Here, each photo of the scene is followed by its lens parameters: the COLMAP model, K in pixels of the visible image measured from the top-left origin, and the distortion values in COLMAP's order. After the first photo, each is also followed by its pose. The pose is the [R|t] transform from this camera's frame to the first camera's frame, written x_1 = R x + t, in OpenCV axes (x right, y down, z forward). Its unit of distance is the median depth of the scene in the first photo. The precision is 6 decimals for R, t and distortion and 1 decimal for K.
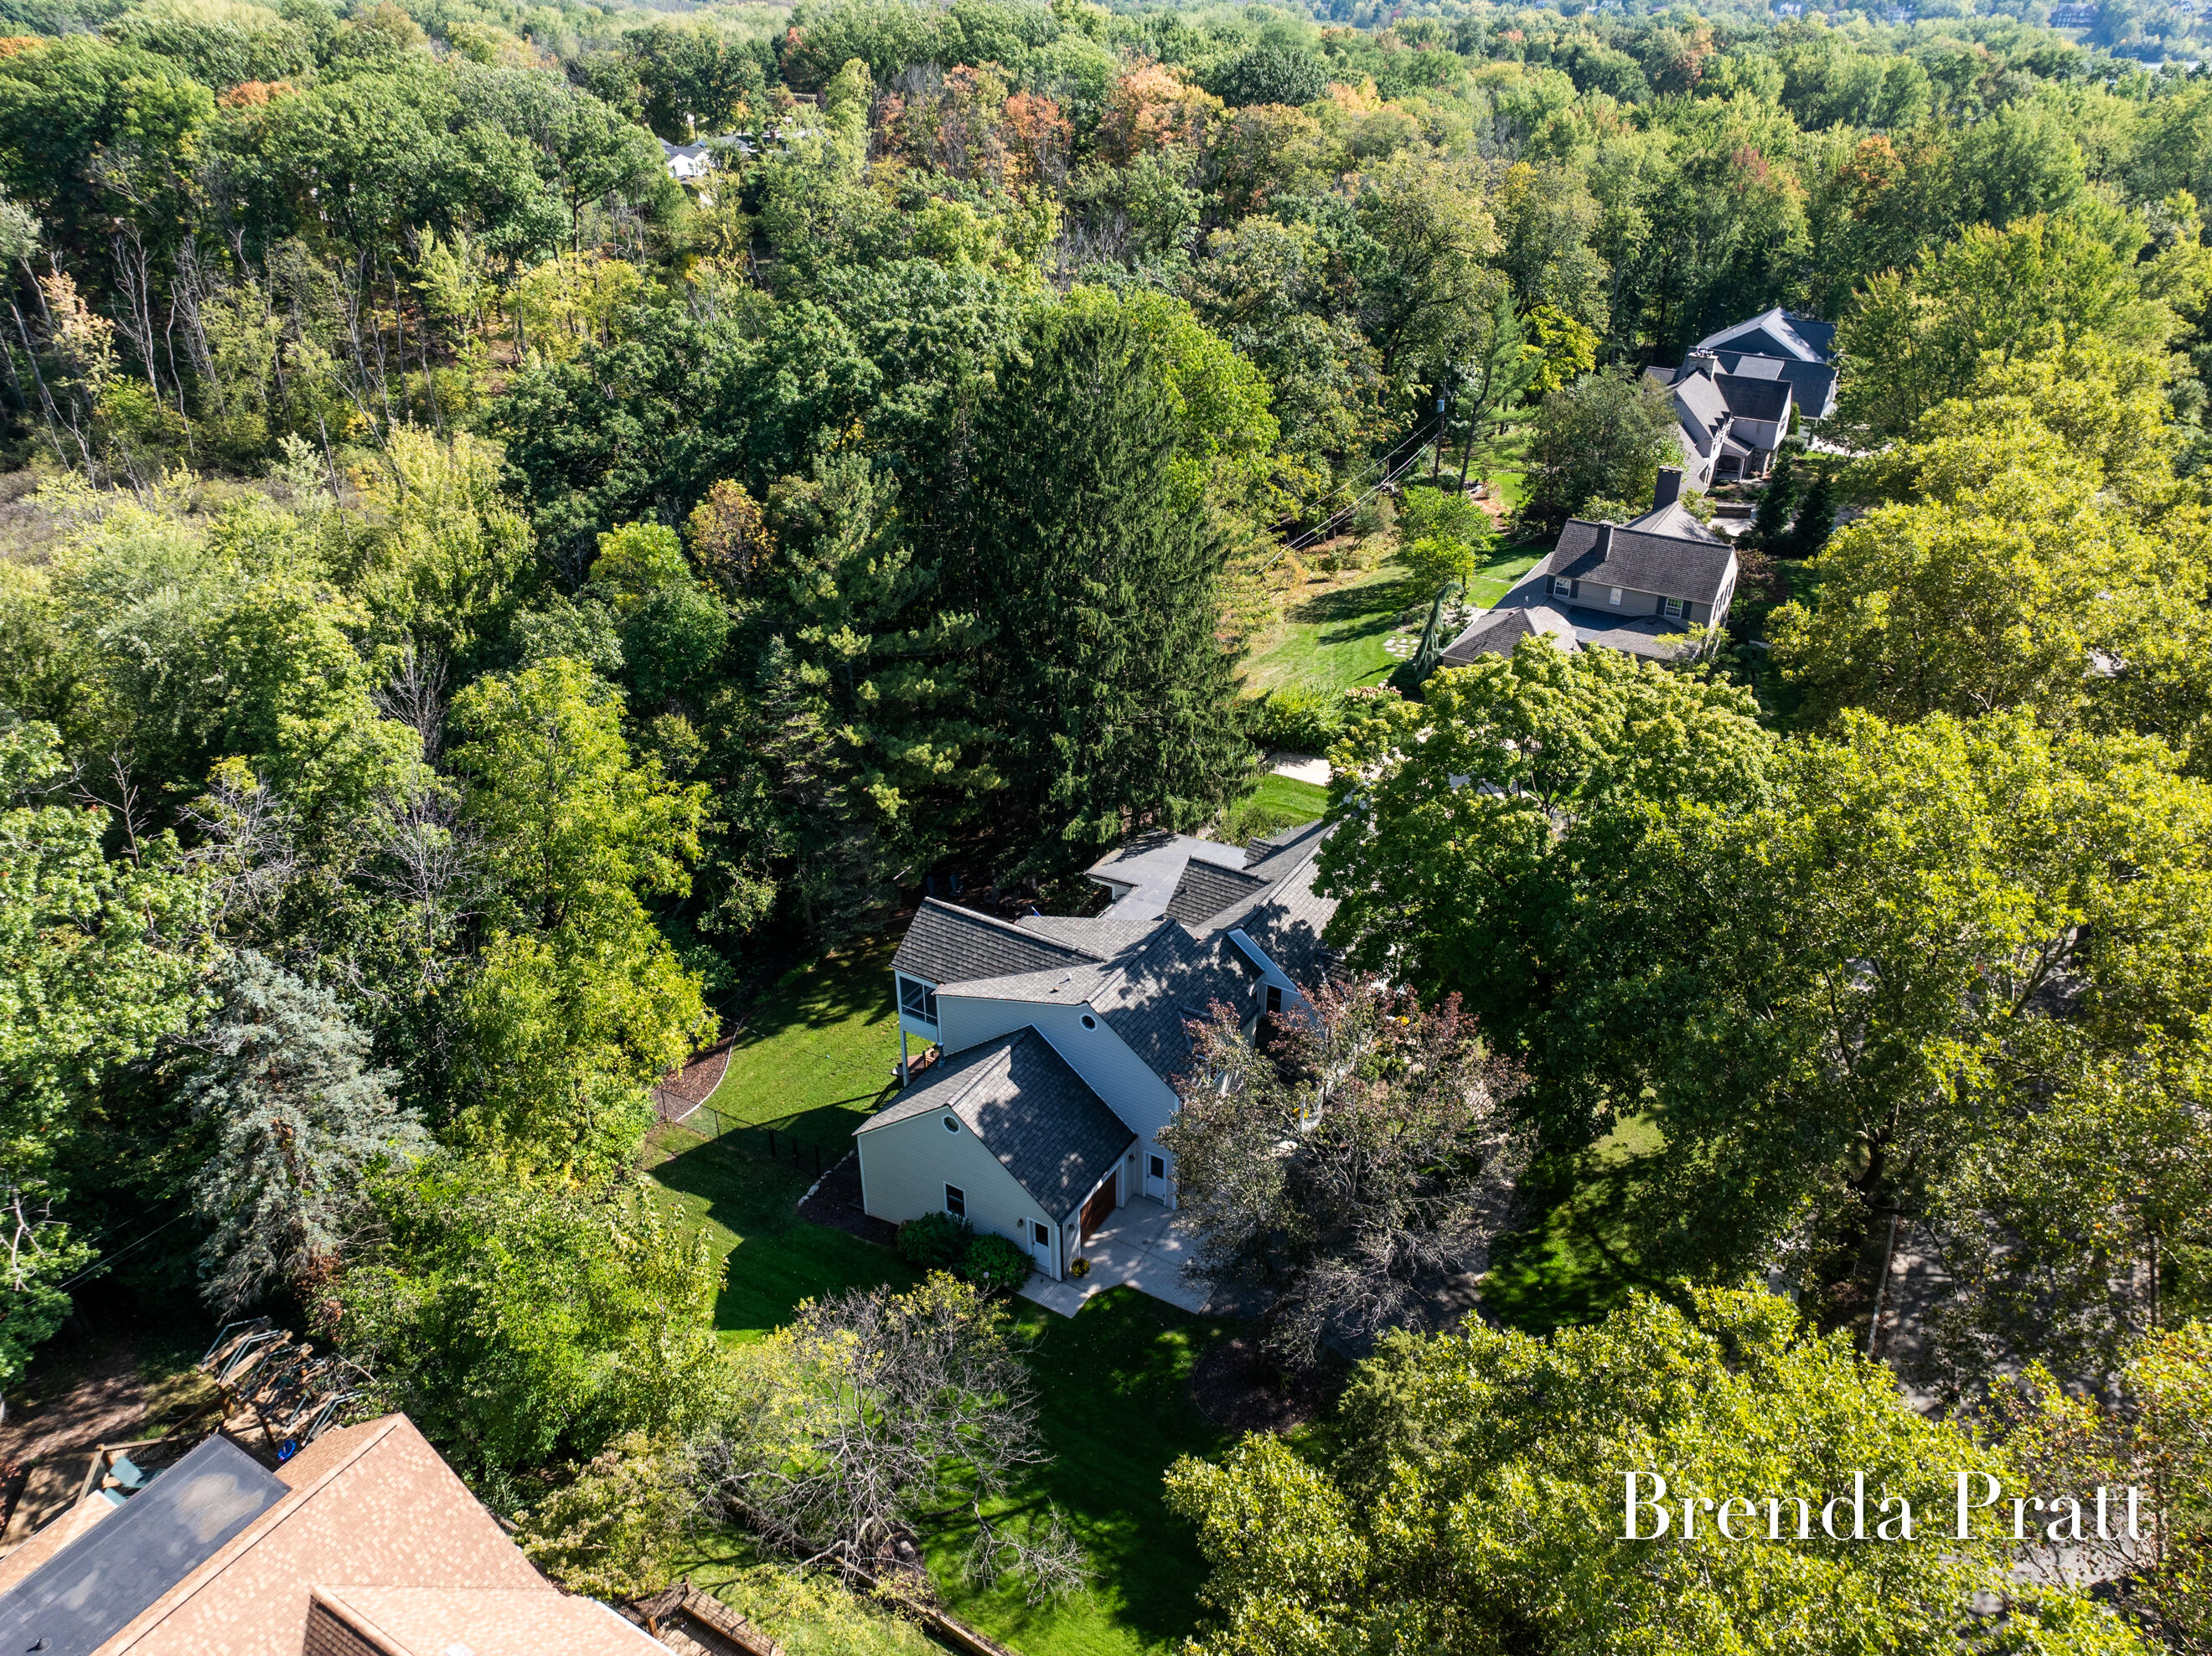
lens RADIAL K [[1507.1, 0, 1106.0], [0, 1507.1, 828.0], [0, 0, 1]] dist [-0.044669, 0.001924]
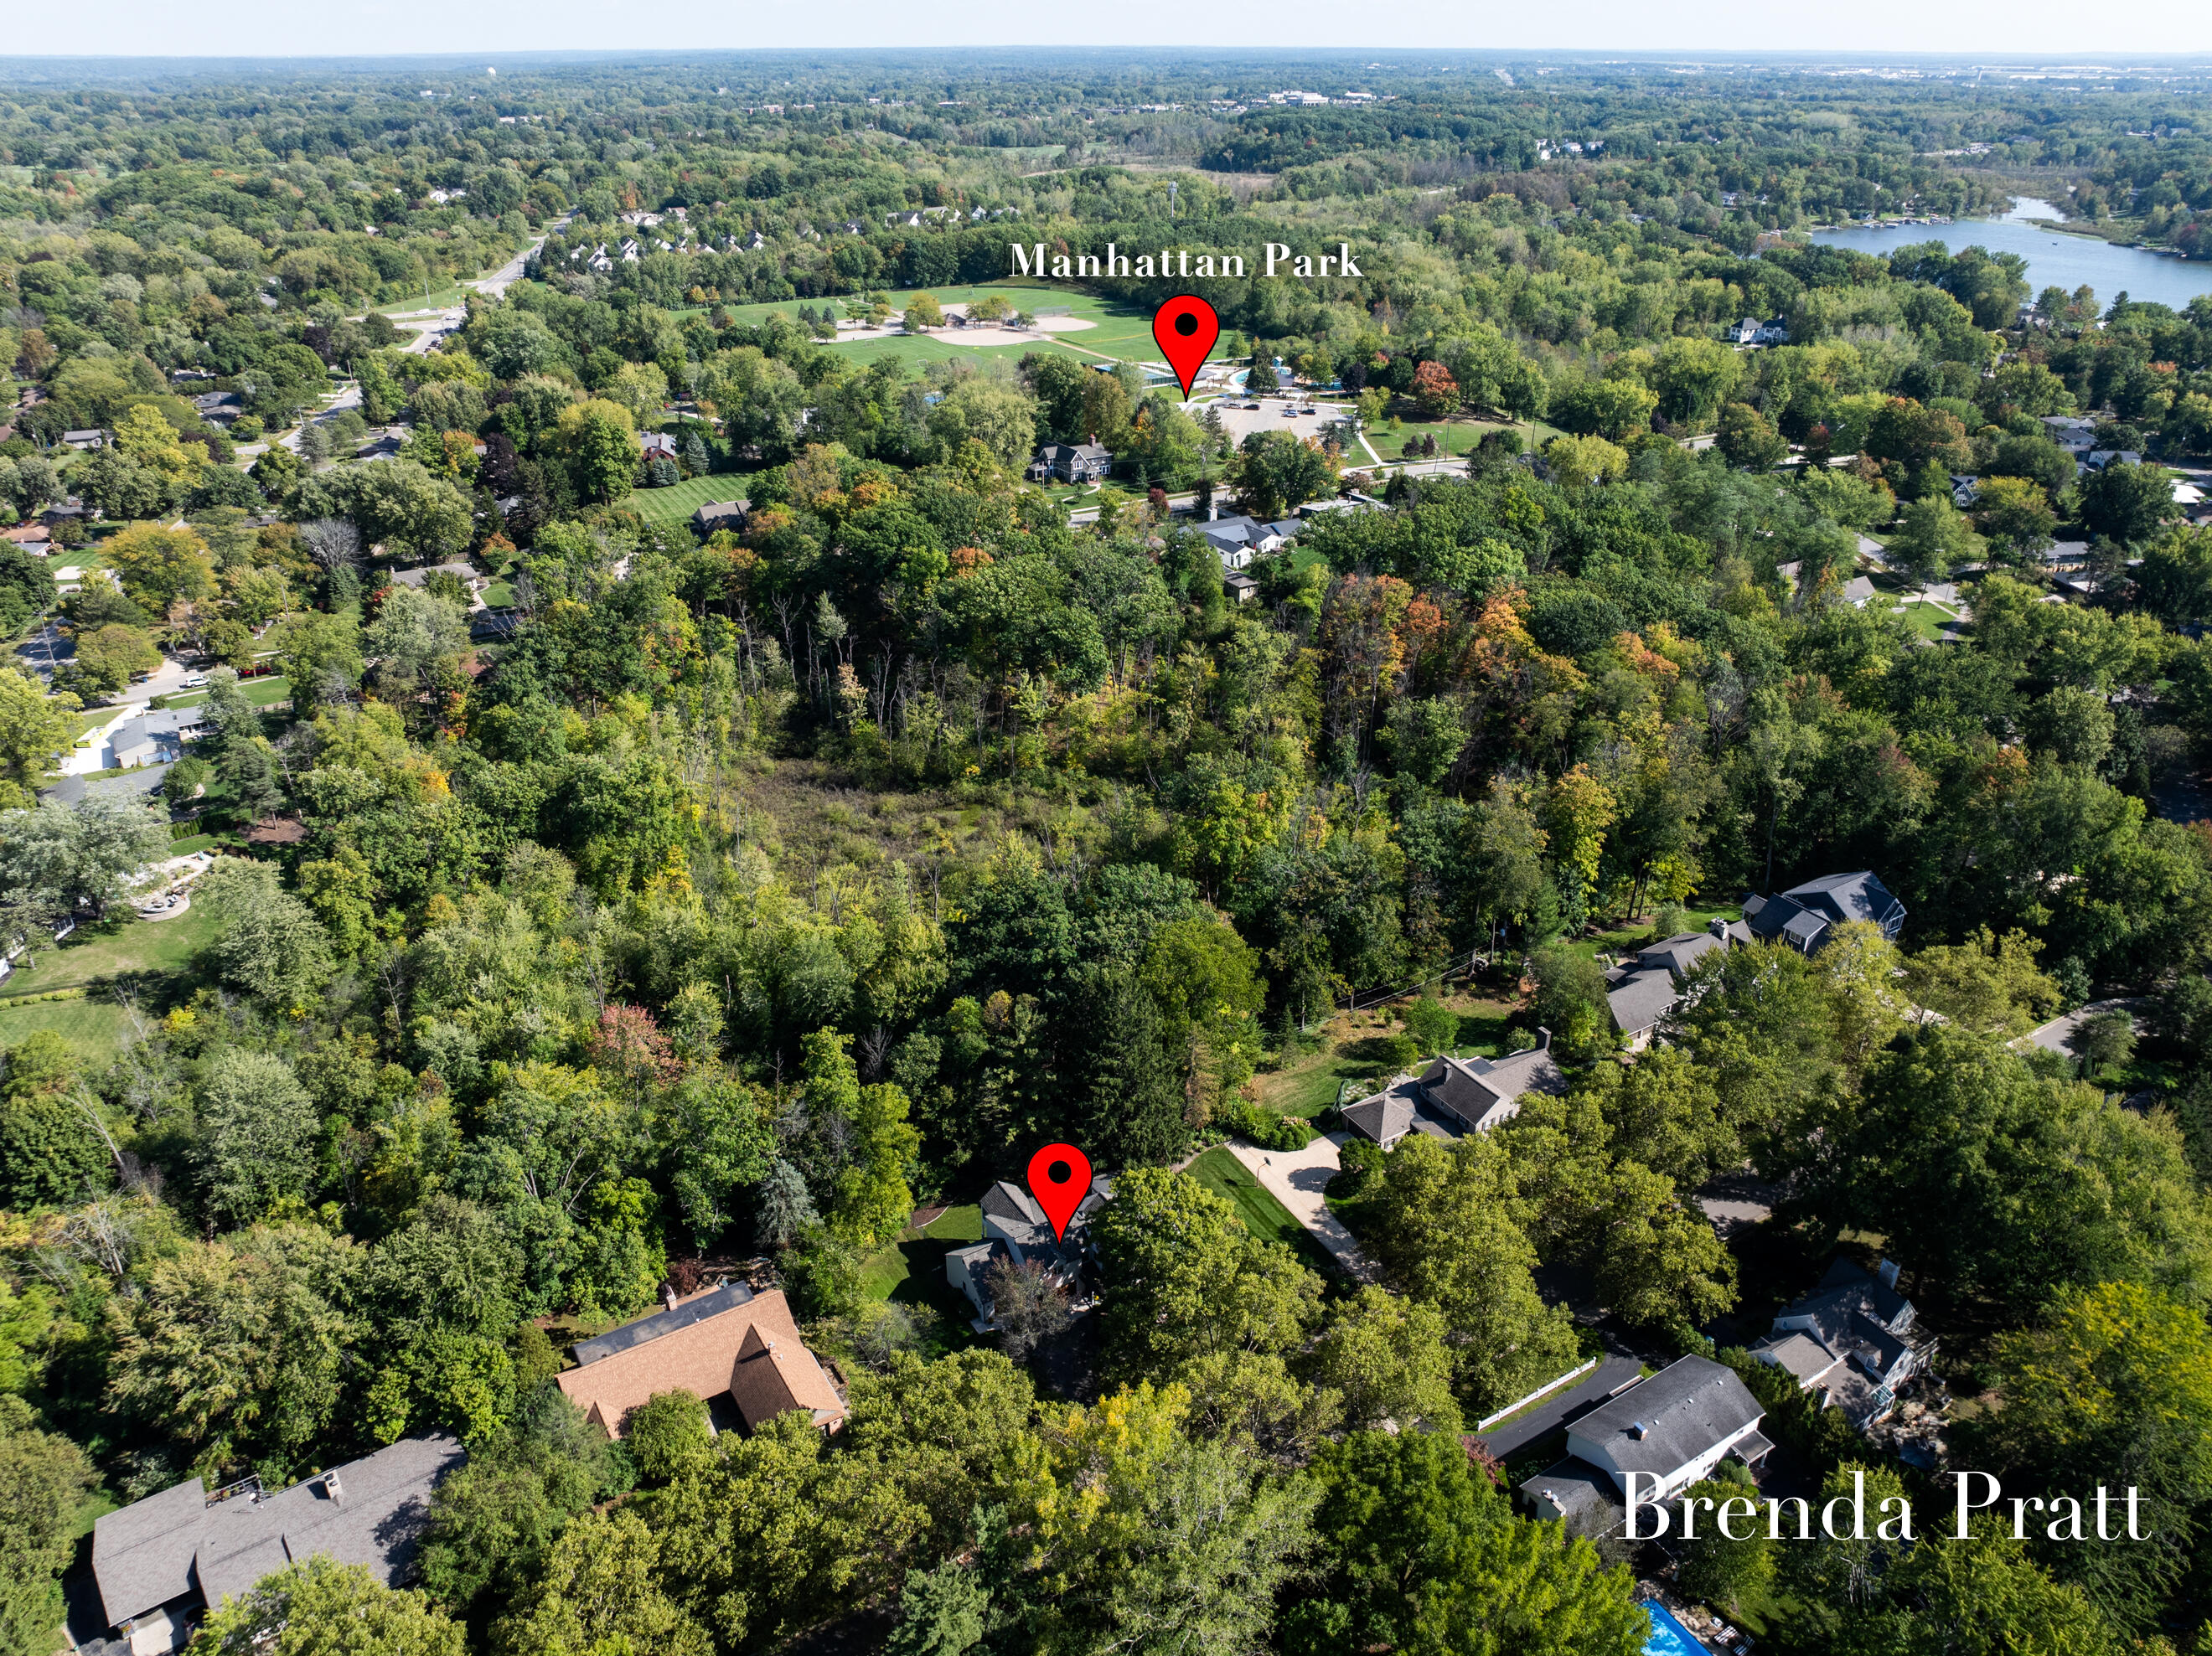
lens RADIAL K [[1507.1, 0, 1106.0], [0, 1507.1, 828.0], [0, 0, 1]] dist [-0.044669, 0.001924]
pose [[0.884656, 0.209151, -0.416701, 0.884066], [-0.225741, 0.974139, 0.009692, -0.543015], [0.407952, 0.085493, 0.908992, -1.247084]]
